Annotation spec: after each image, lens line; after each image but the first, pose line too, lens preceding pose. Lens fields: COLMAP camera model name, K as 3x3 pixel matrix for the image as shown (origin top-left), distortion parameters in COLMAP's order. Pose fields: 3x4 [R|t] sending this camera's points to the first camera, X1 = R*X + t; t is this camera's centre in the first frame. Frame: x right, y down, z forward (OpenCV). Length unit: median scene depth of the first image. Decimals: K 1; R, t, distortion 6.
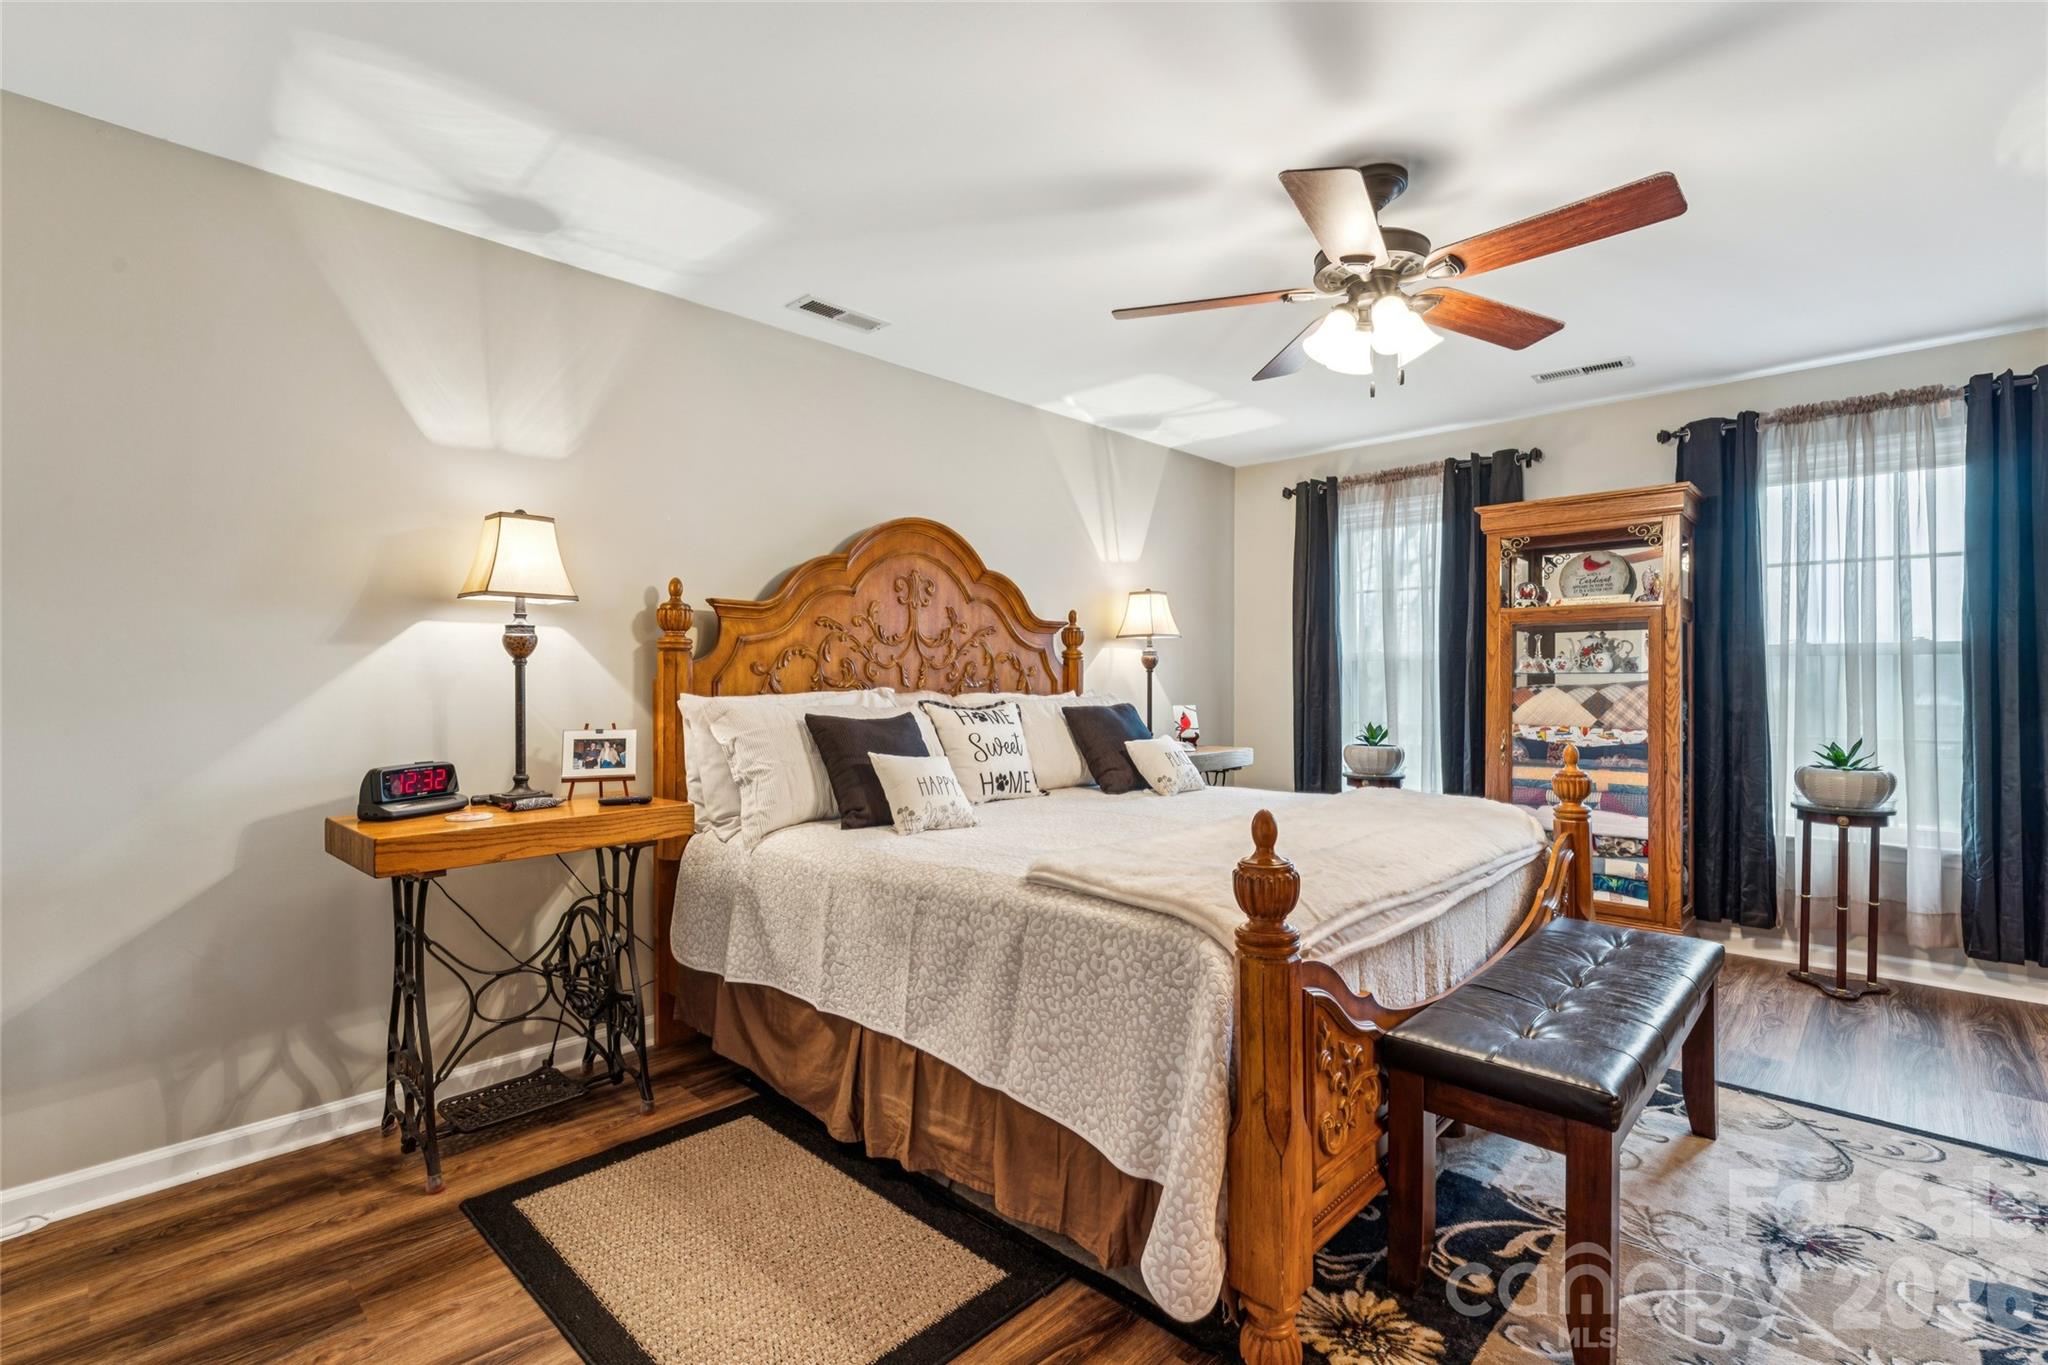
lens RADIAL K [[936.8, 0, 1032.0], [0, 936.8, 680.9], [0, 0, 1]] dist [-0.018661, 0.000095]
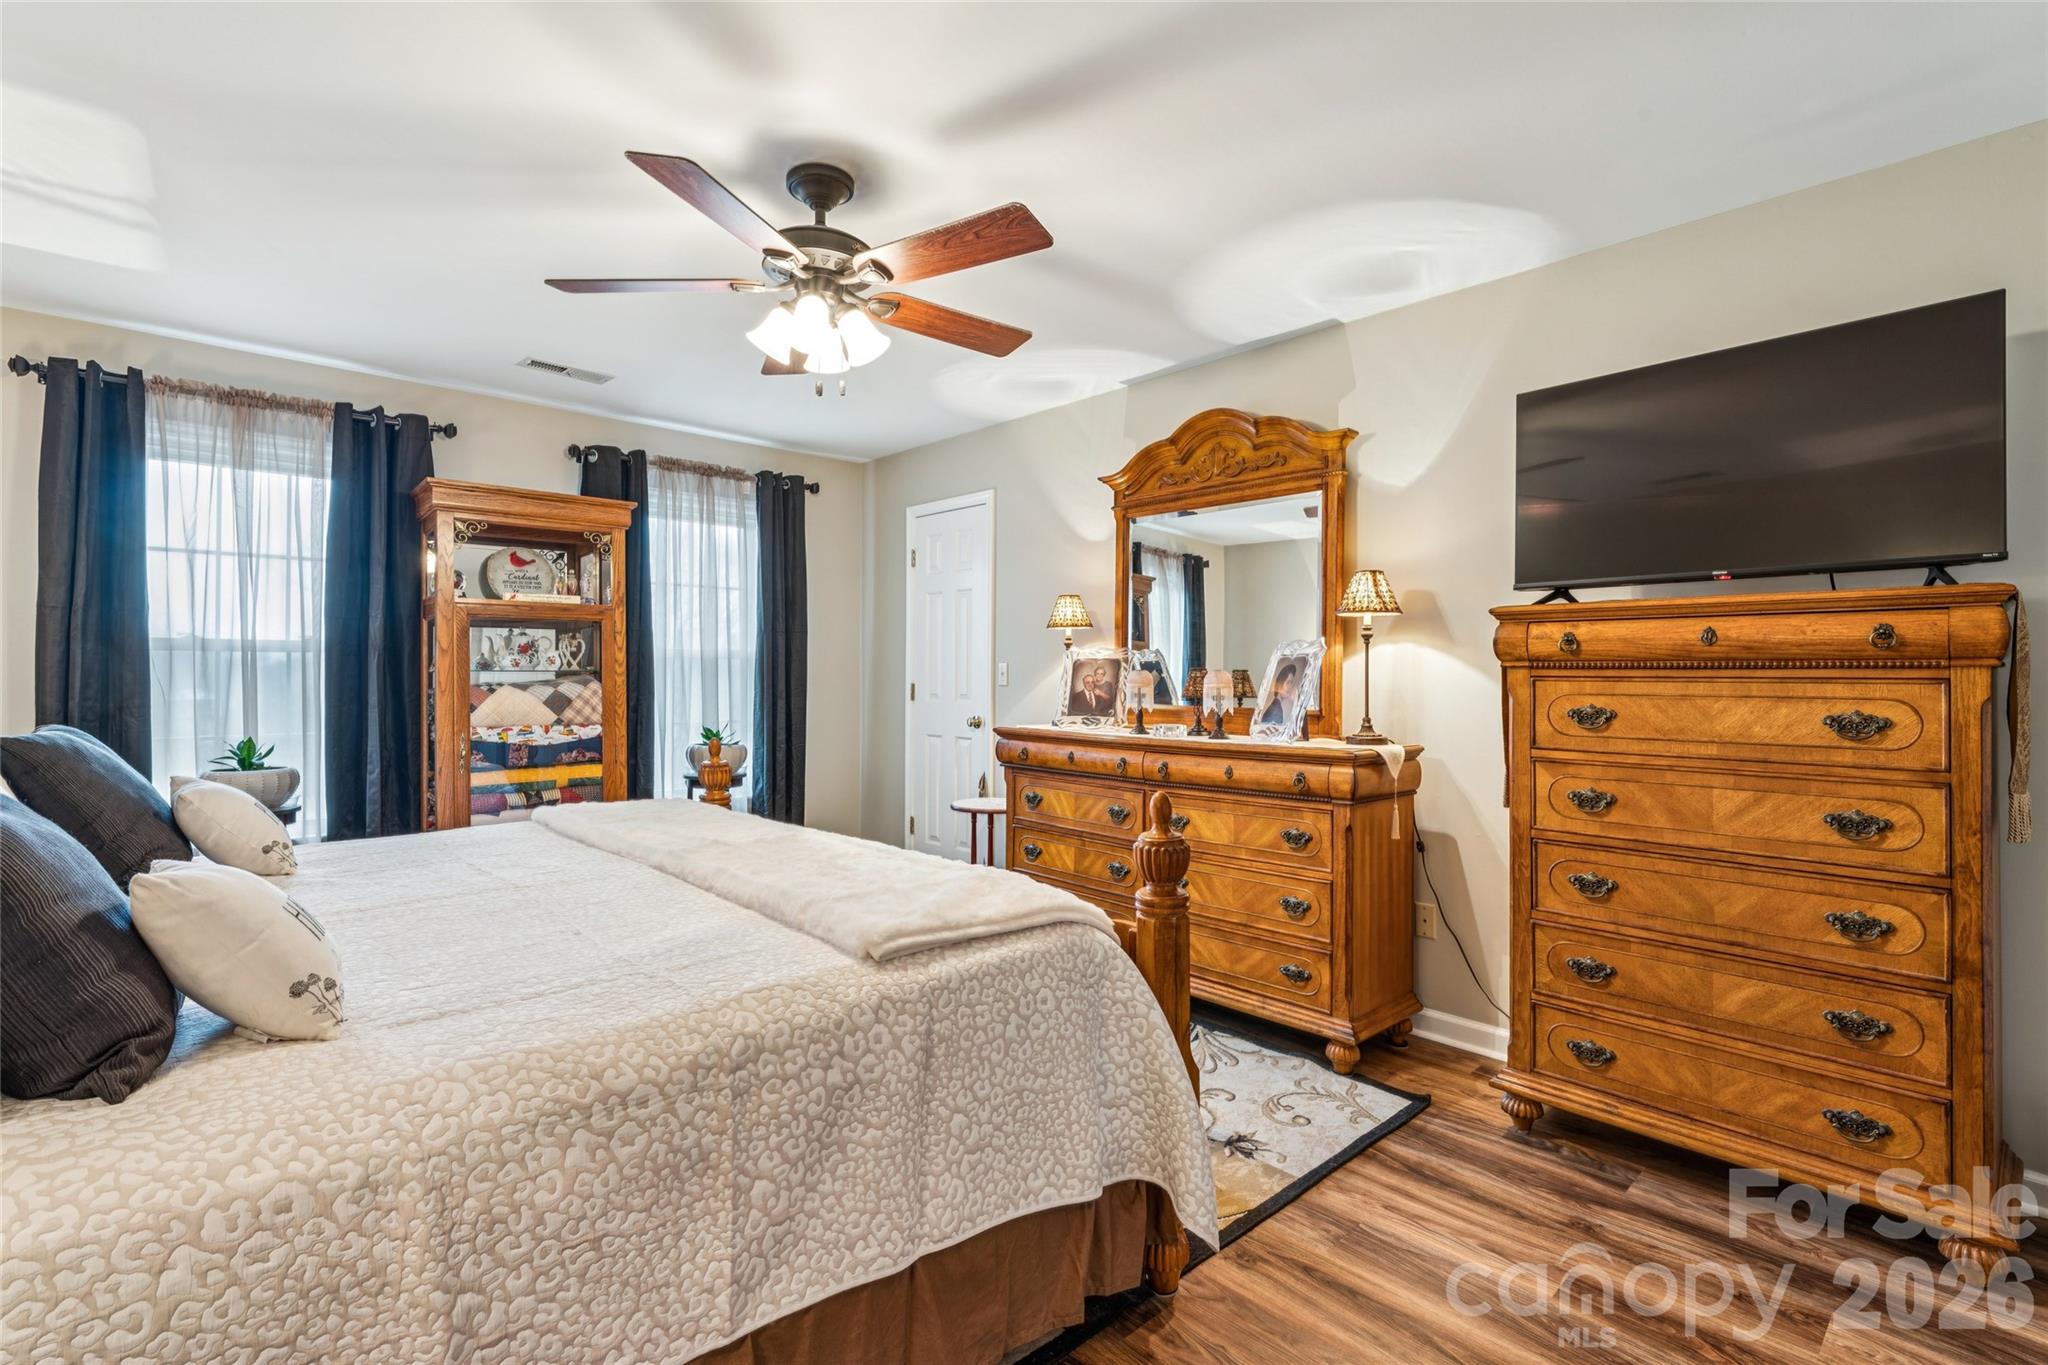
lens RADIAL K [[929.4, 0, 1017.8], [0, 929.4, 659.5], [0, 0, 1]] dist [0.016561, -0.000117]
pose [[0.078582, 0.015525, 0.996787, -0.366270], [-0.002376, 0.999879, -0.015386, -0.006596], [-0.996905, -0.001159, 0.078610, 0.418752]]
